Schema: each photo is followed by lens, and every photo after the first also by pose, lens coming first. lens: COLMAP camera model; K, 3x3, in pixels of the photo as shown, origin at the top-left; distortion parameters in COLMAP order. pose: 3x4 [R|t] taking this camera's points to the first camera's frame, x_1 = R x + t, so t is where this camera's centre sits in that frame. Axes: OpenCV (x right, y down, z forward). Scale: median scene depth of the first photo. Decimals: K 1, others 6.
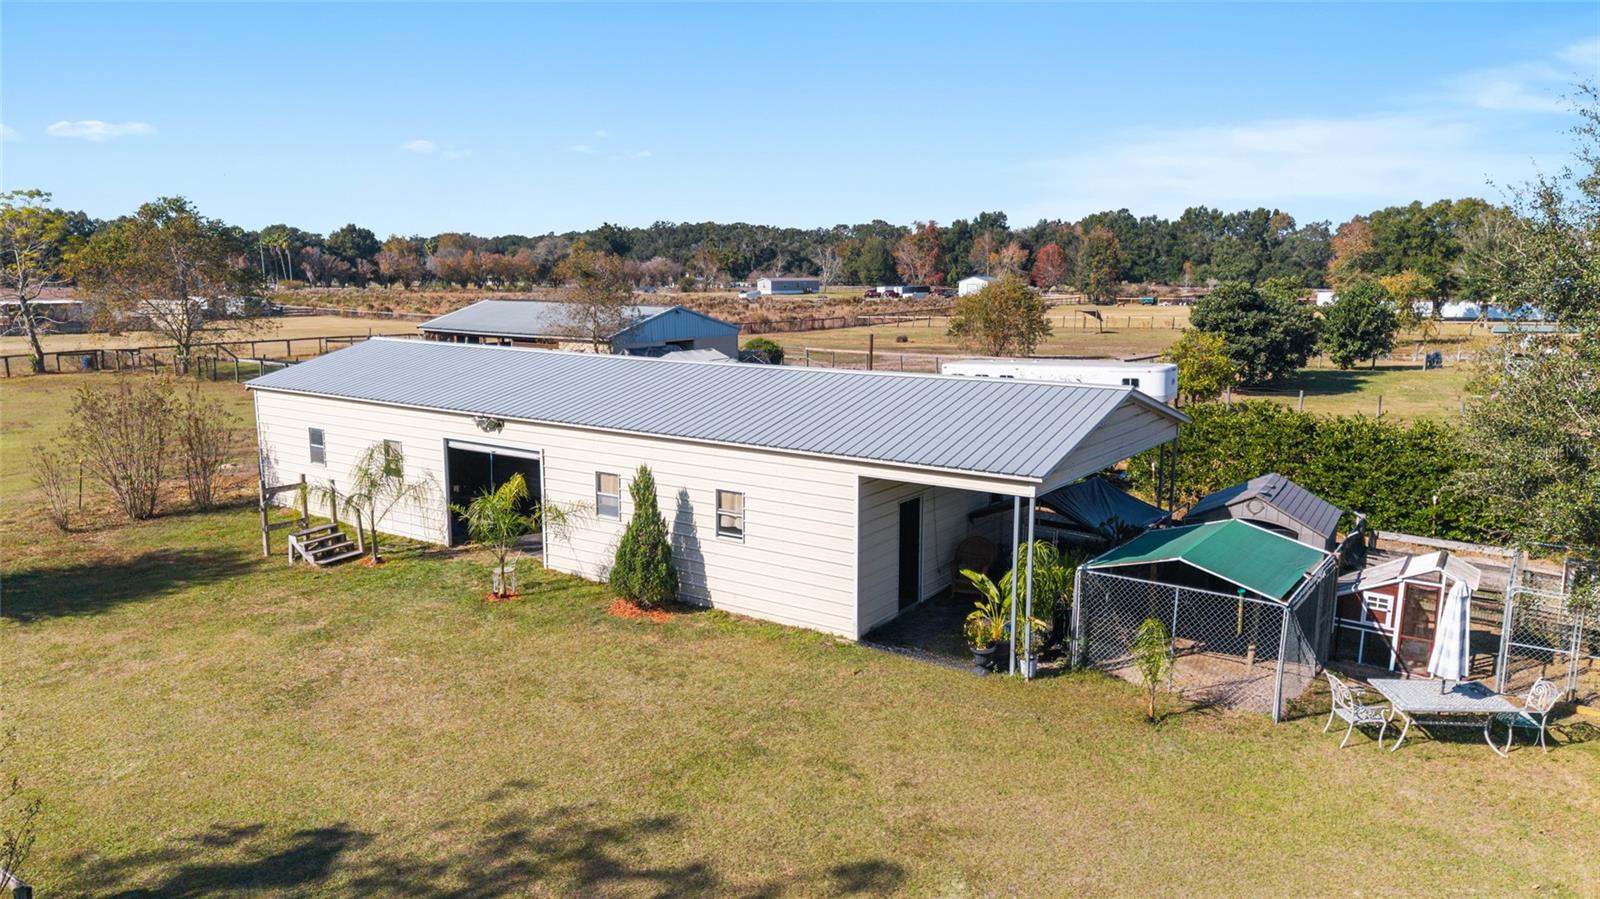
lens RADIAL K [[1064.9, 0, 800.0], [0, 1064.9, 449.5], [0, 0, 1]] dist [0.060744, -0.085402]
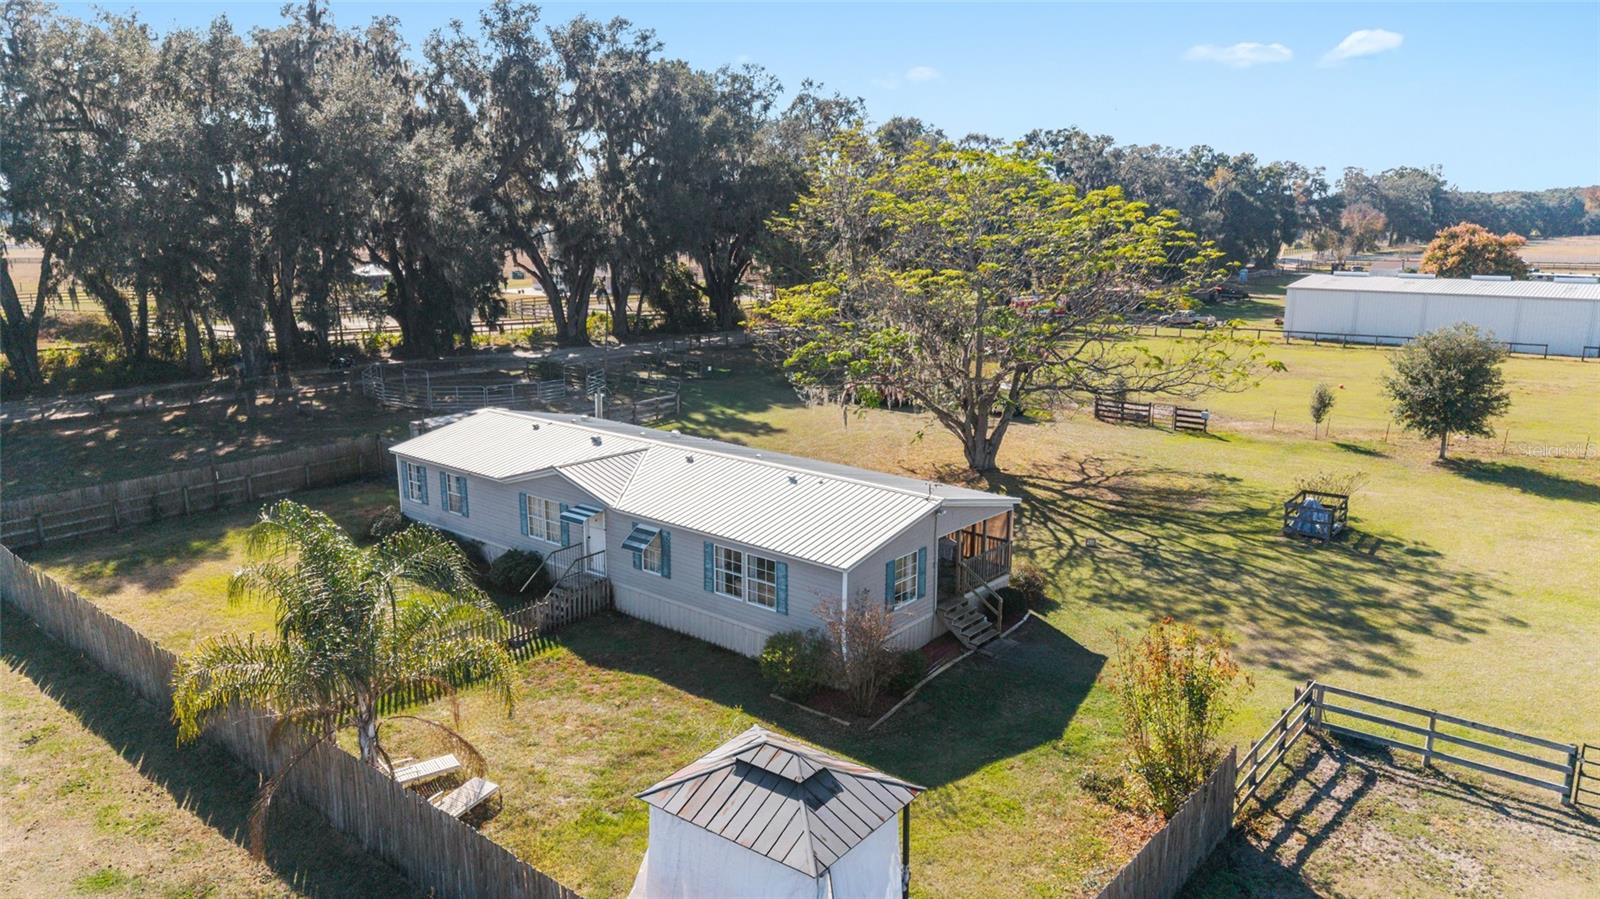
lens RADIAL K [[1064.9, 0, 800.0], [0, 1064.9, 449.5], [0, 0, 1]] dist [0.060744, -0.085402]
pose [[-0.089167, 0.210544, -0.973509, 0.137413], [-0.164053, 0.960949, 0.222854, -0.015651], [0.982413, 0.179578, -0.051145, -0.033670]]
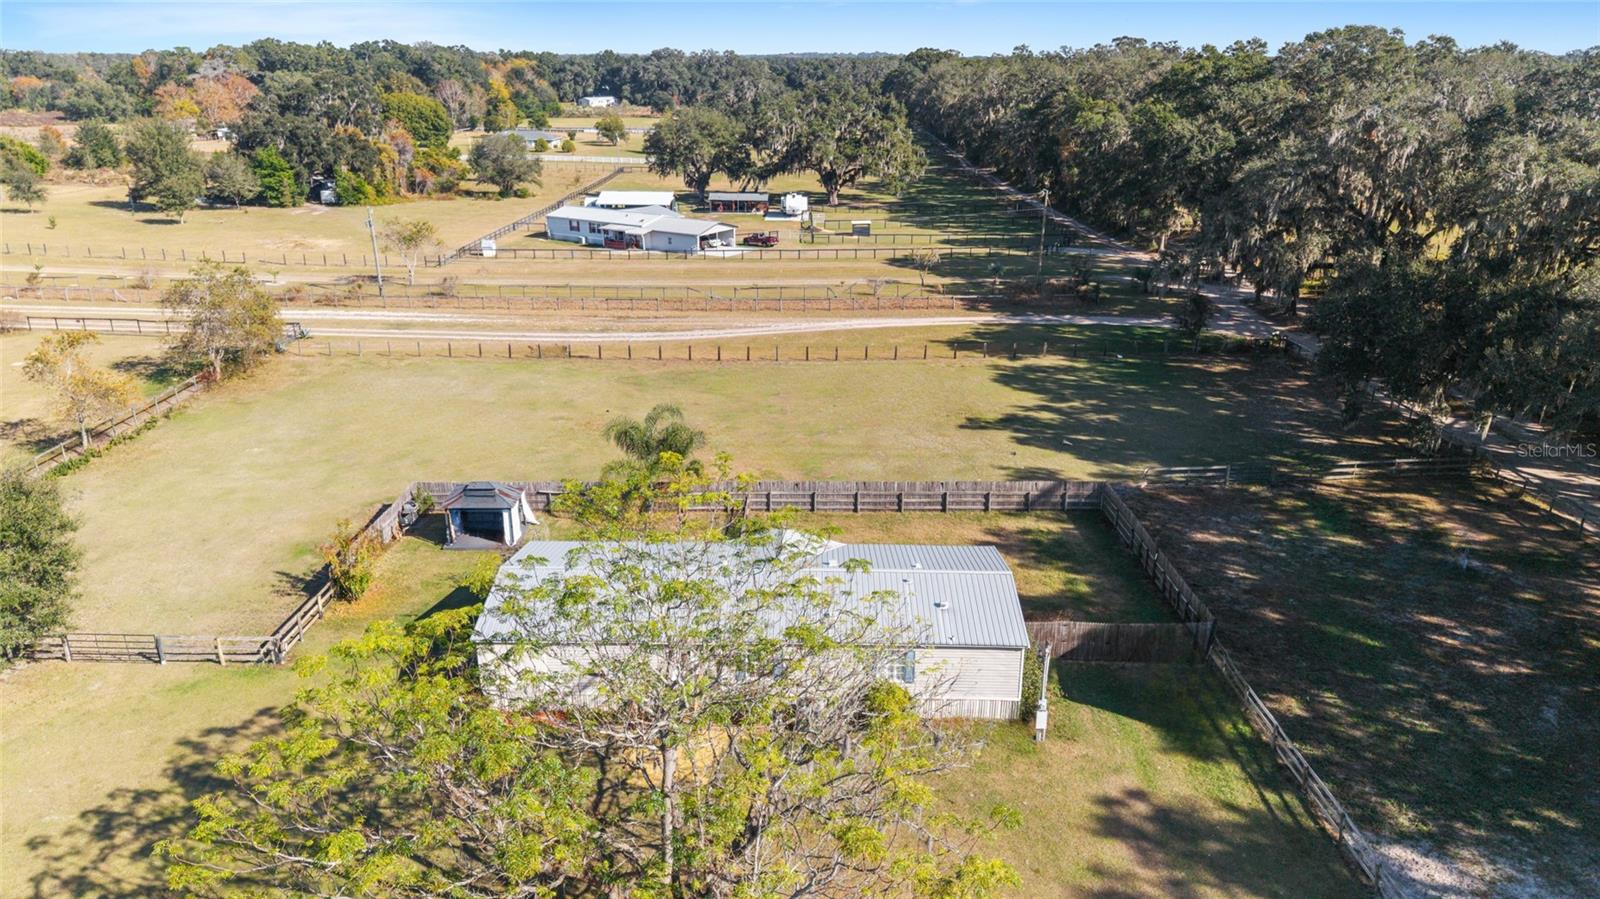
lens RADIAL K [[1079.6, 0, 800.0], [0, 1079.6, 449.5], [0, 0, 1]] dist [0.009278, -0.012624]
pose [[-0.561867, -0.280989, 0.778043, -0.157578], [0.133547, 0.897394, 0.420534, -0.077605], [-0.816377, 0.340189, -0.466691, 0.015946]]
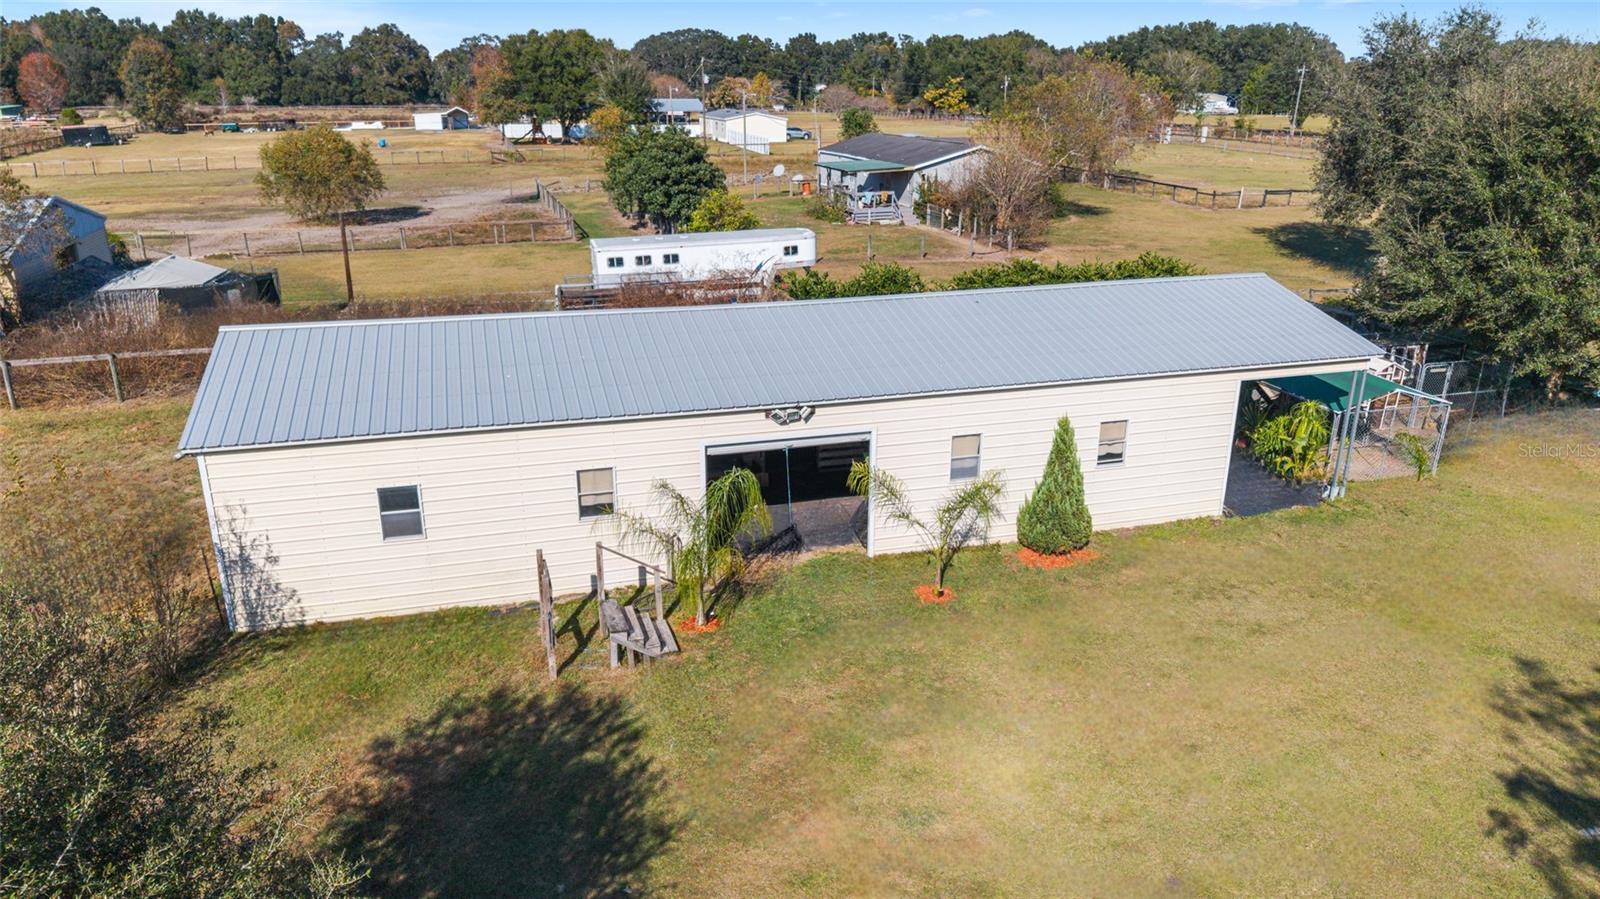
lens RADIAL K [[1079.6, 0, 800.0], [0, 1079.6, 449.5], [0, 0, 1]] dist [0.009278, -0.012624]
pose [[0.625798, -0.252903, 0.737846, -0.090198], [0.126581, 0.966364, 0.223870, -0.018143], [-0.769645, -0.046700, 0.636761, 0.047346]]
